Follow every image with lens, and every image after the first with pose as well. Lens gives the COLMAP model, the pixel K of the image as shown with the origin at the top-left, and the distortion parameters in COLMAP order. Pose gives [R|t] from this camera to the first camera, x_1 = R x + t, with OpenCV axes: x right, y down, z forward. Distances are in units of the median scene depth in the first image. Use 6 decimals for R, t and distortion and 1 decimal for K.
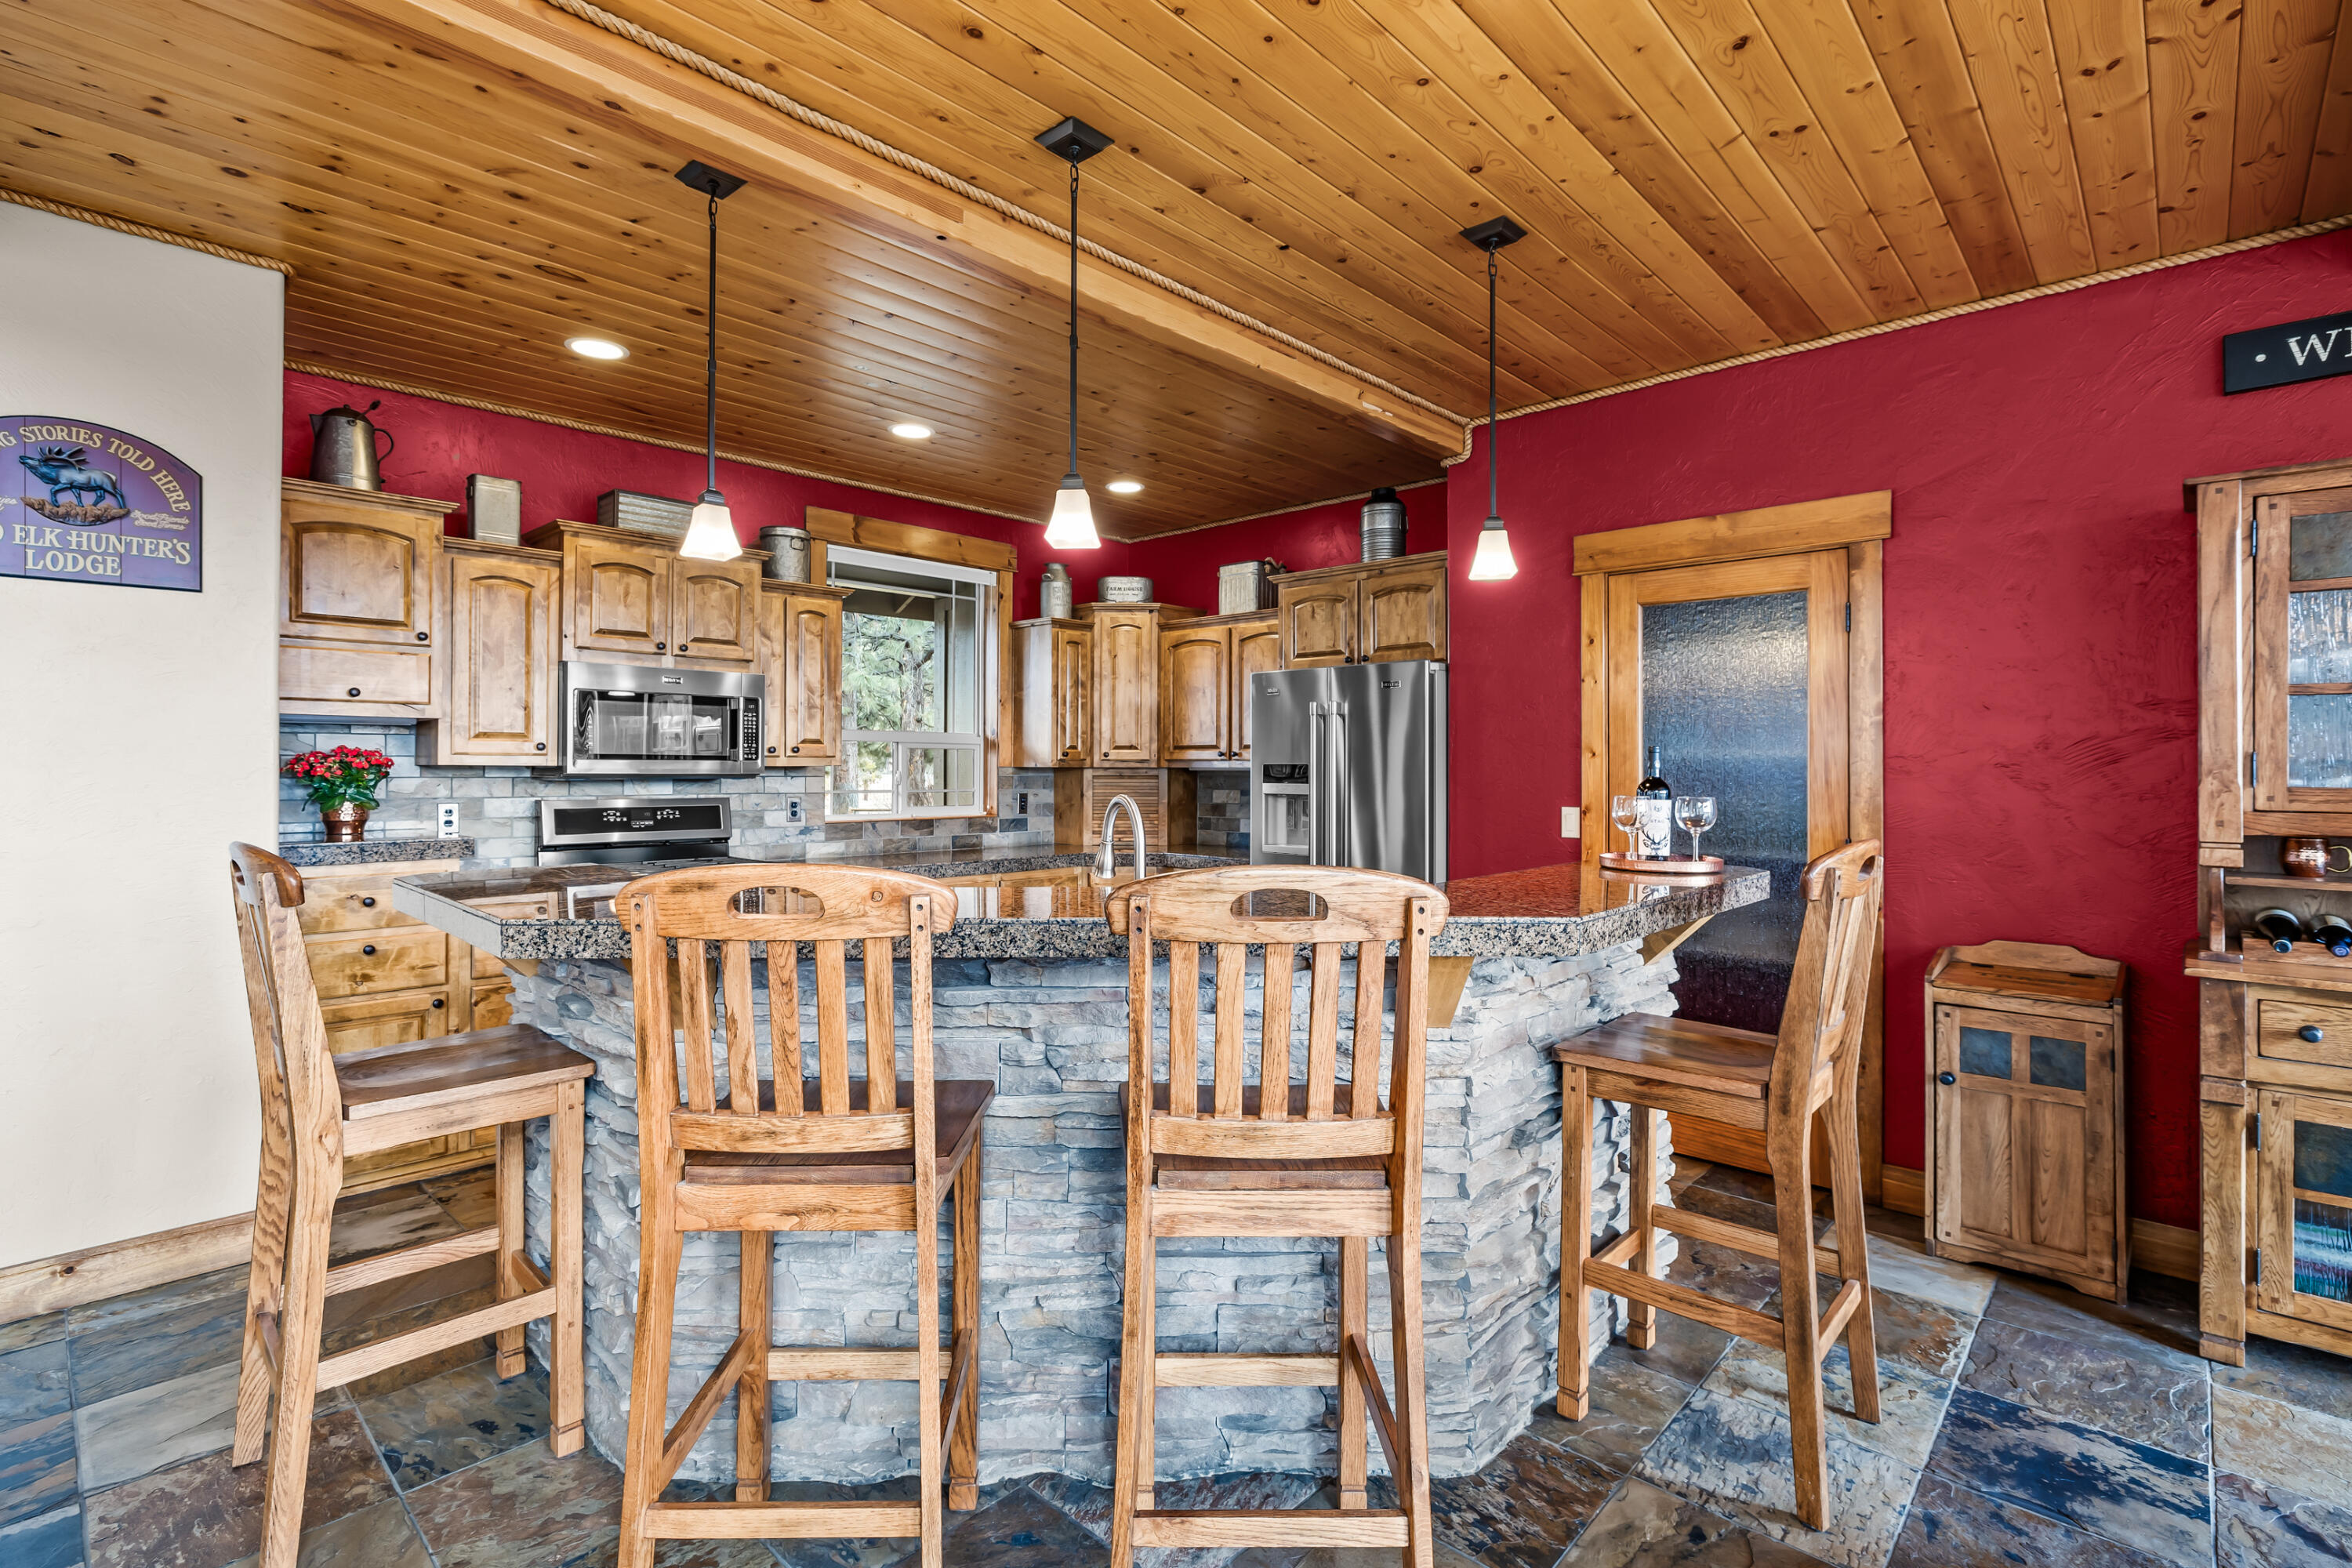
lens RADIAL K [[1092.4, 0, 1167.7], [0, 1092.4, 765.0], [0, 0, 1]] dist [0.000813, 0.000560]
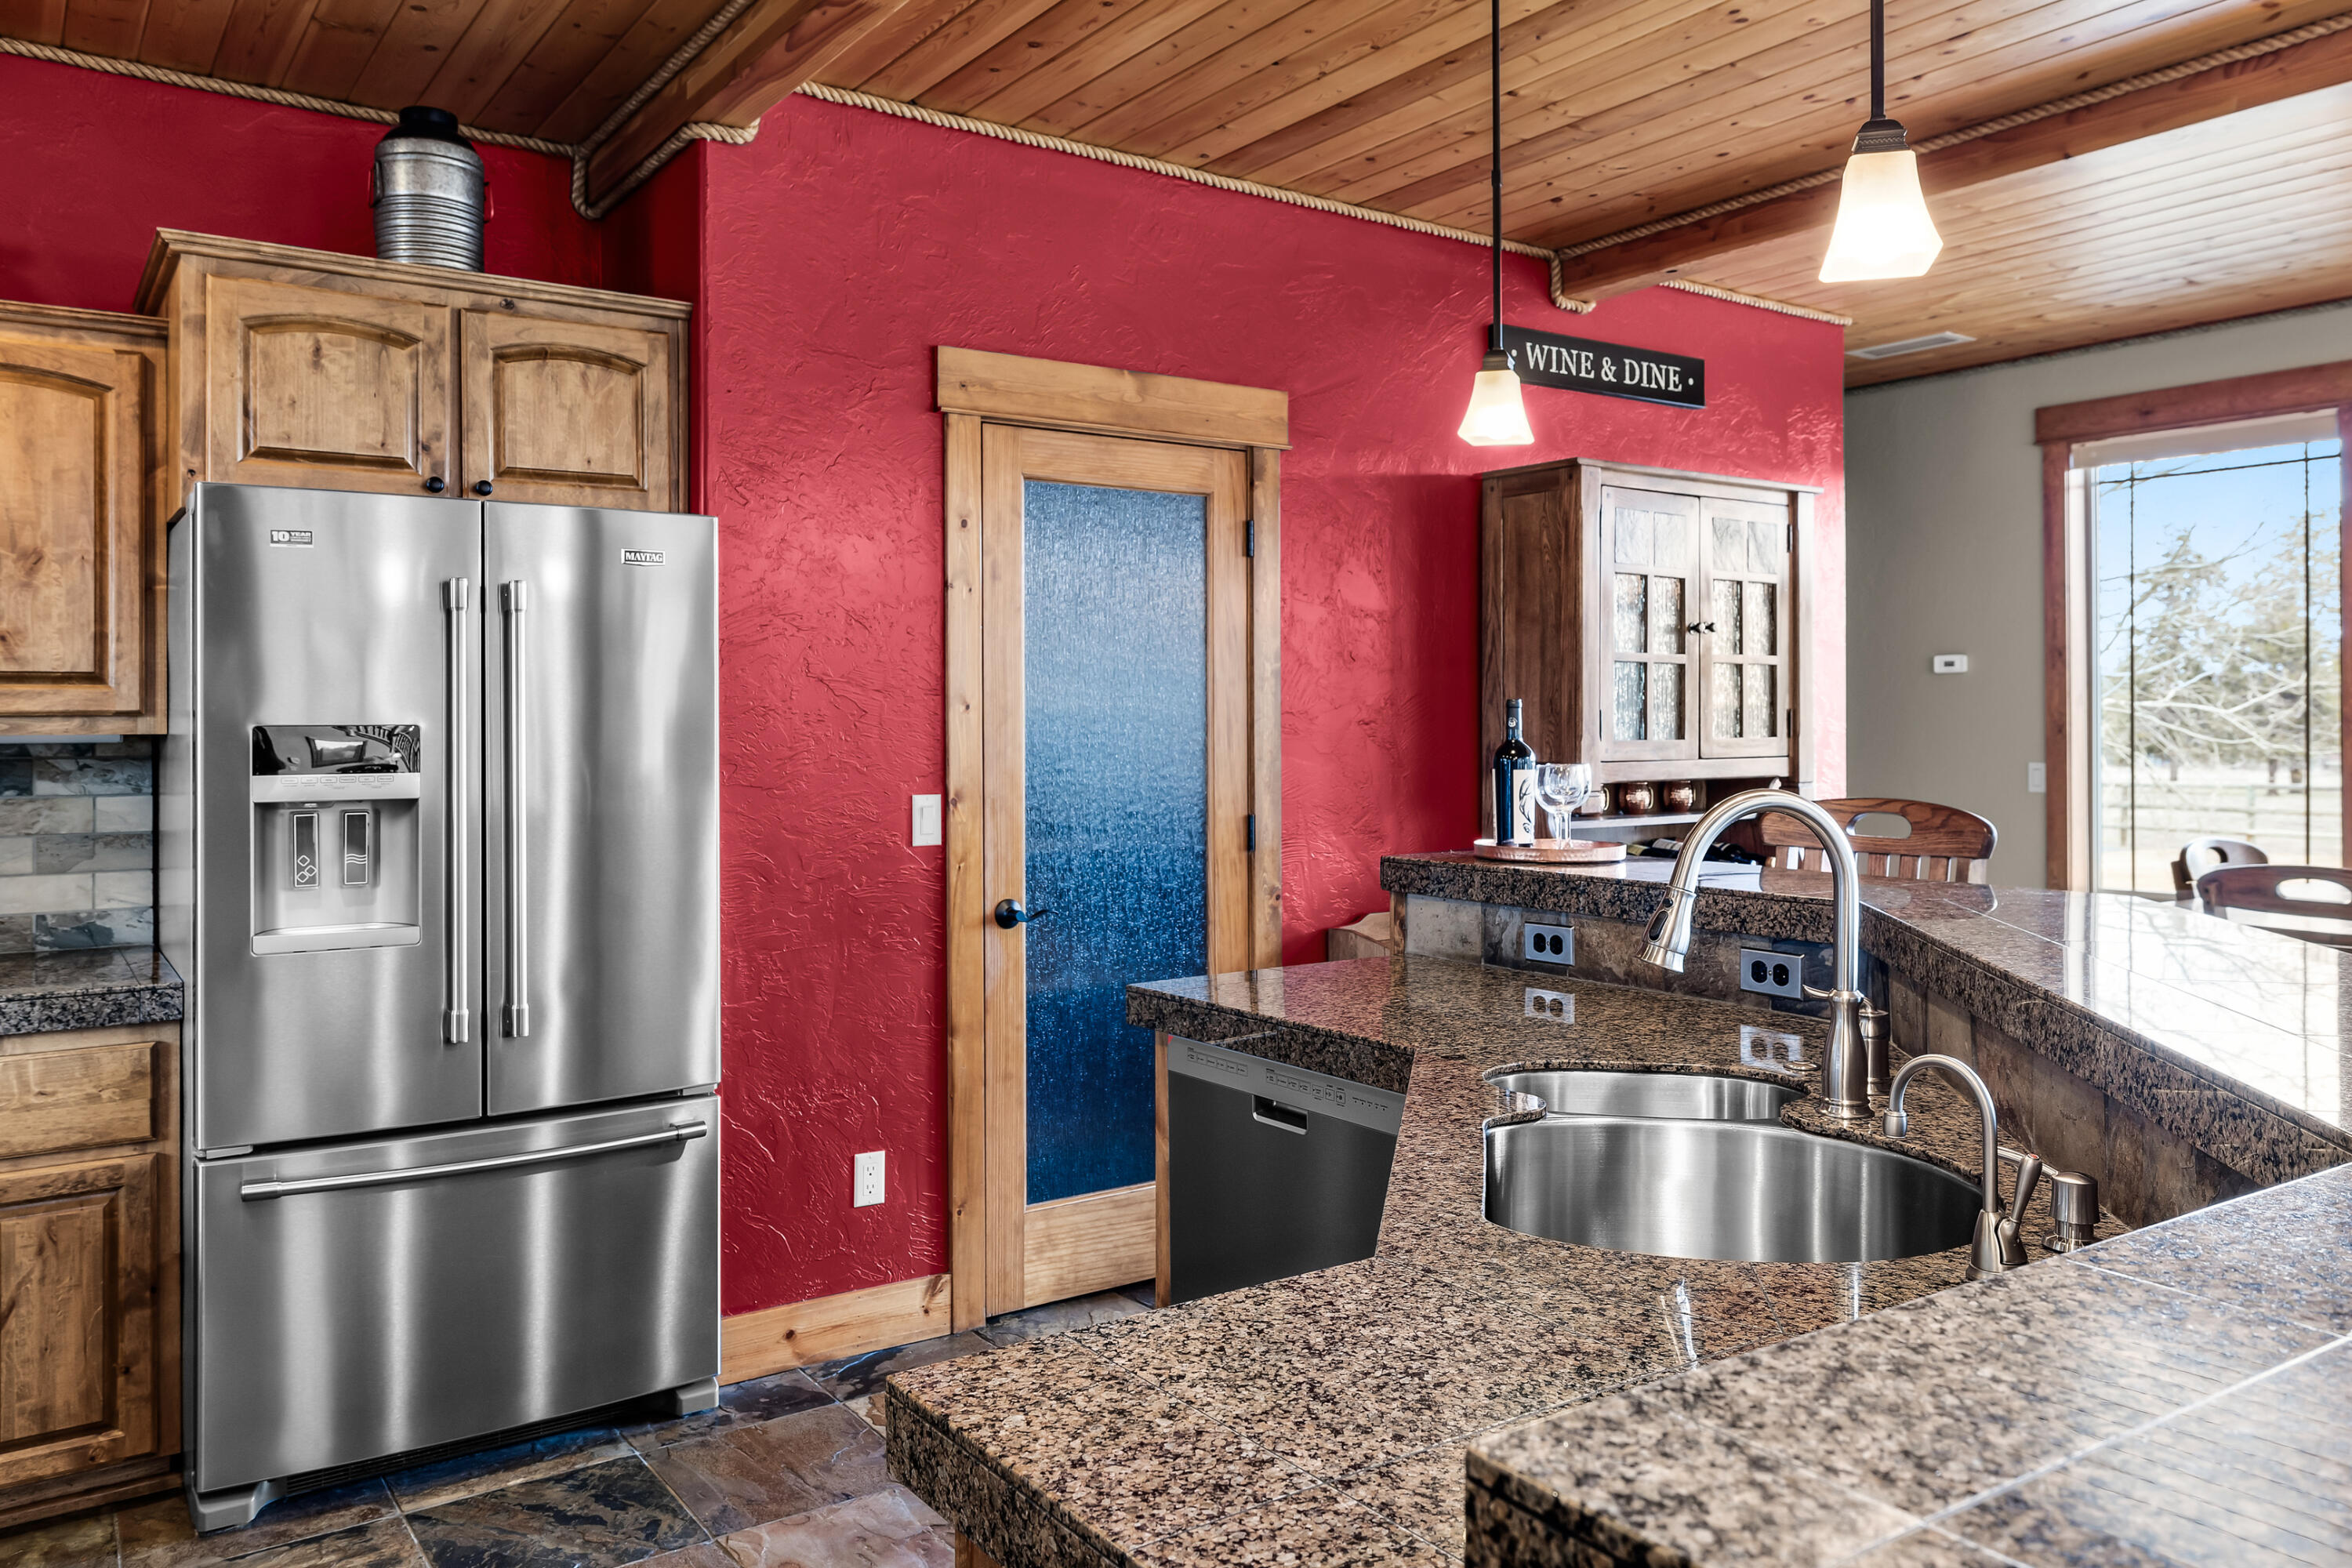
lens RADIAL K [[1692.1, 0, 1177.9], [0, 1692.1, 725.9], [0, 0, 1]] dist [0.002024, 0.001195]
pose [[0.195076, -0.006534, 0.980766, -0.942777], [0.004550, 0.999973, 0.005757, -0.007290], [-0.980778, 0.003339, 0.195101, 1.249186]]
